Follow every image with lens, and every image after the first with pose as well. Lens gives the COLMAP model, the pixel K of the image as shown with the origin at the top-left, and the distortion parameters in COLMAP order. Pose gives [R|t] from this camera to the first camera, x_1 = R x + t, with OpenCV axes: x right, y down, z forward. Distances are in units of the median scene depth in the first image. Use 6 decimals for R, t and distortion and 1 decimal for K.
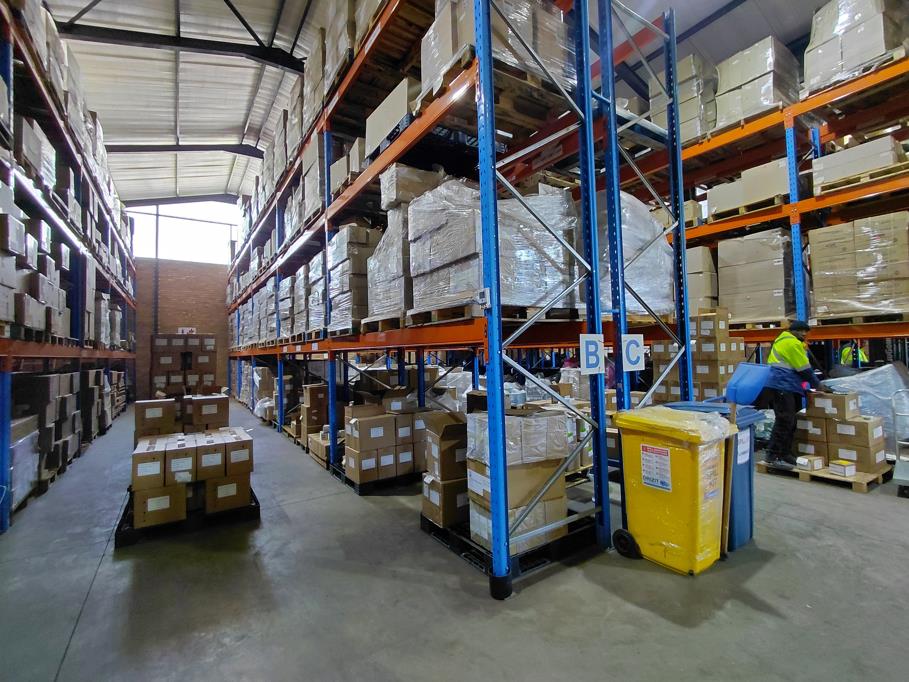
lens RADIAL K [[417.7, 0, 453.3], [0, 417.7, 337.8], [0, 0, 1]] dist [-0.002963, 0.000834]
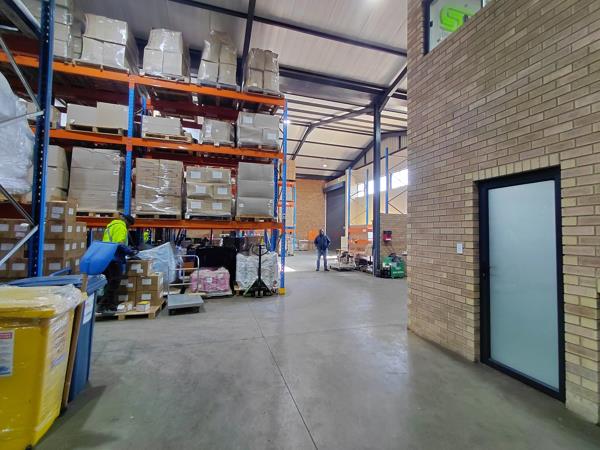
lens RADIAL K [[275.7, 0, 300.7], [0, 275.7, 221.4], [0, 0, 1]] dist [-0.002963, 0.000834]
pose [[0.271958, 0.069698, 0.959782, 0.041655], [-0.056726, 0.996800, -0.056313, 0.007862], [-0.960636, -0.039129, 0.275041, 0.118911]]
